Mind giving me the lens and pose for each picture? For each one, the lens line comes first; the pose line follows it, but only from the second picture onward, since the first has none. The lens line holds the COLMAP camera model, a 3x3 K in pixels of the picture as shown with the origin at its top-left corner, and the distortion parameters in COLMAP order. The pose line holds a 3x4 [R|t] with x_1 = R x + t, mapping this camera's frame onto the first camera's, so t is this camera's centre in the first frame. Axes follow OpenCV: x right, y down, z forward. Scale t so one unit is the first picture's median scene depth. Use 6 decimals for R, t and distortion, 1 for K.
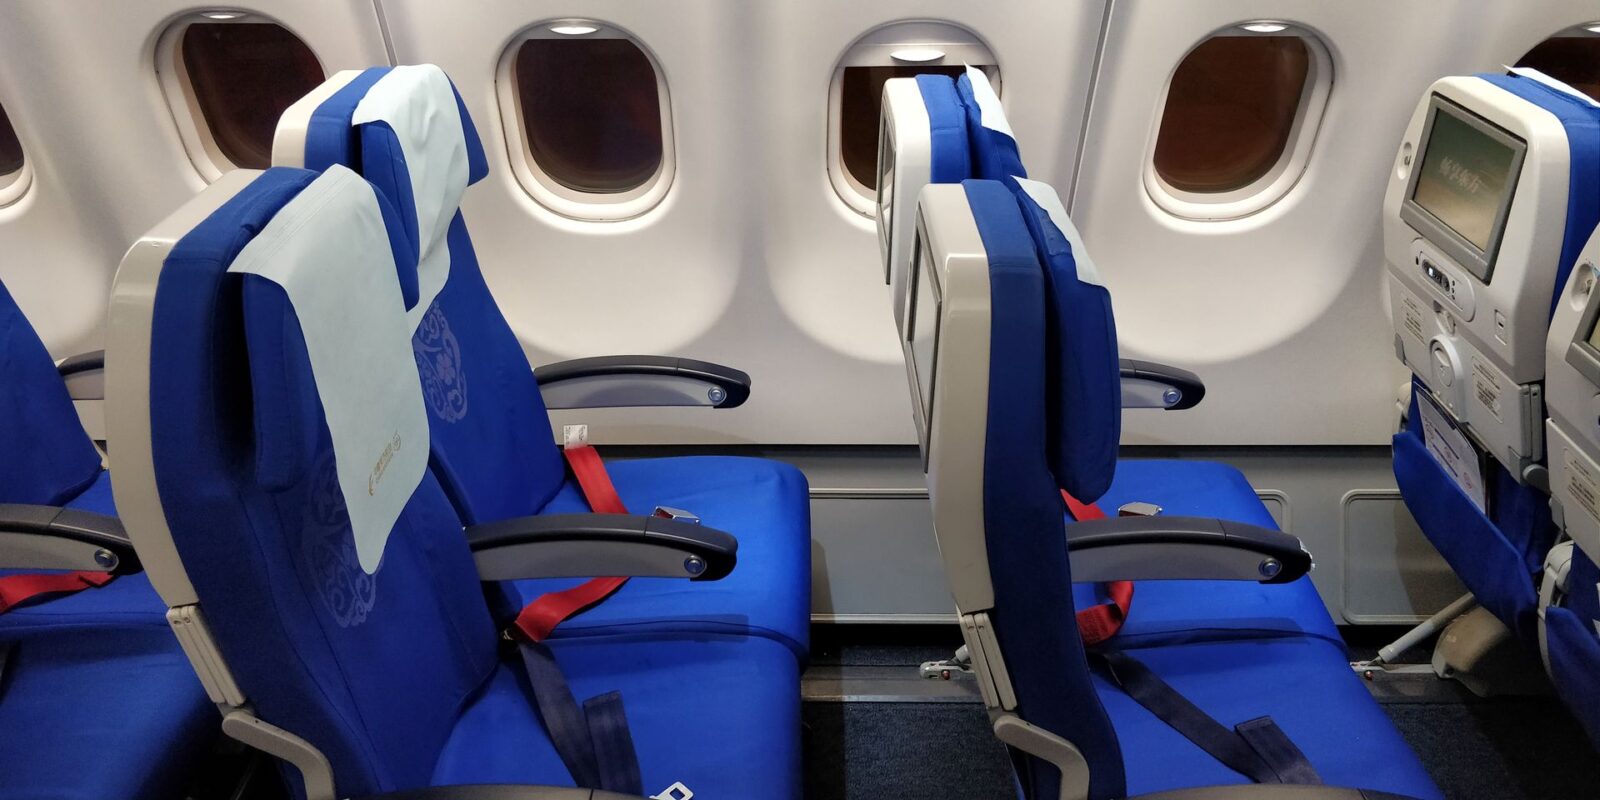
lens RADIAL K [[1327.0, 0, 798.9], [0, 1327.0, 405.5], [0, 0, 1]] dist [0.004323, -0.015620]
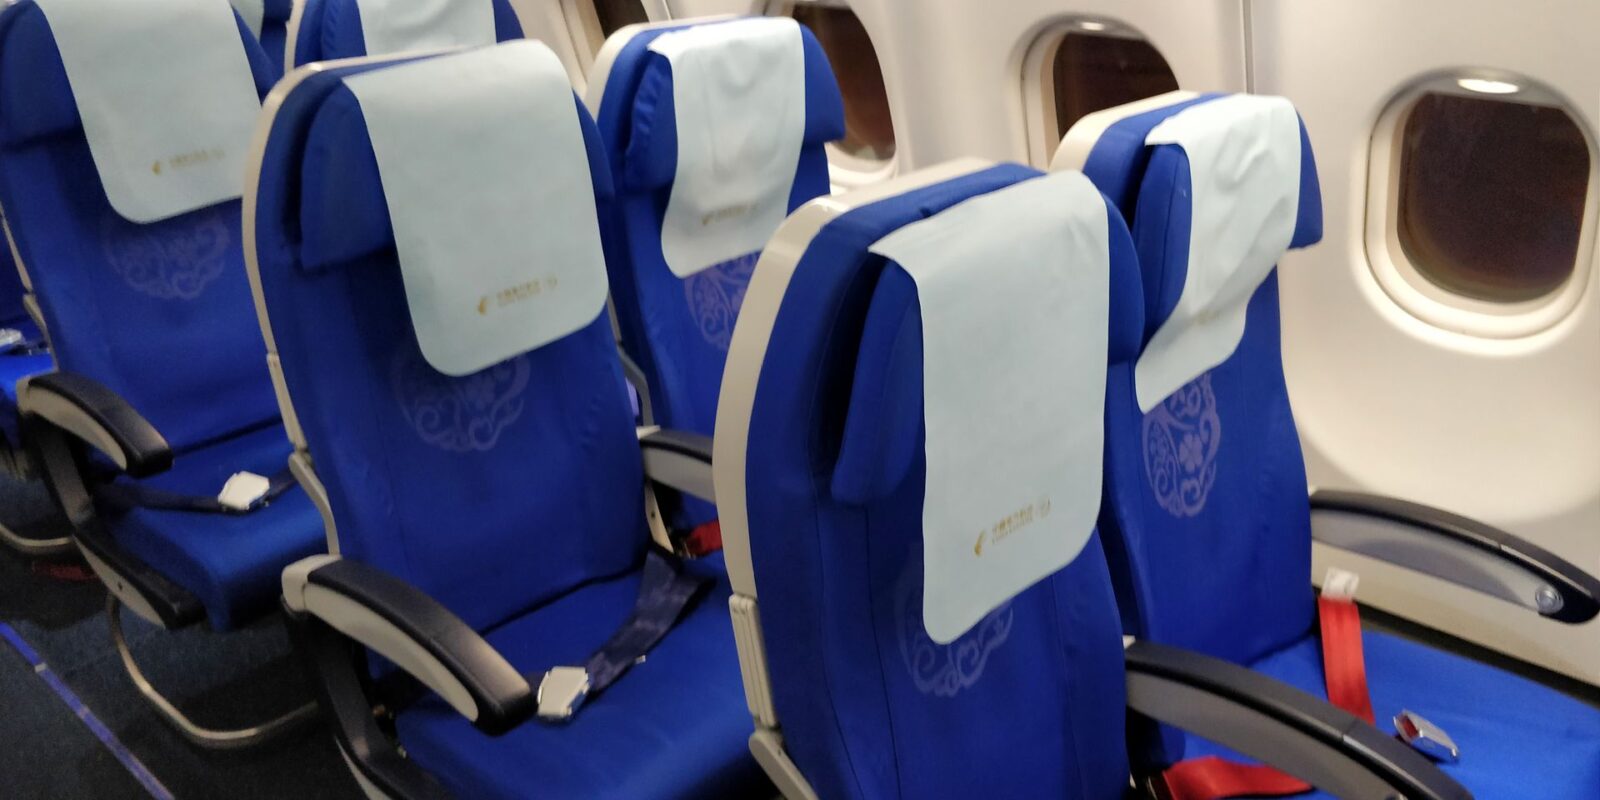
lens RADIAL K [[1327.0, 0, 804.0], [0, 1327.0, 386.6], [0, 0, 1]] dist [0.004323, -0.015620]
pose [[0.740032, 0.258190, -0.621040, 0.062214], [-0.306258, 0.951456, 0.030618, -0.017728], [0.598797, 0.167540, 0.783181, 0.188897]]
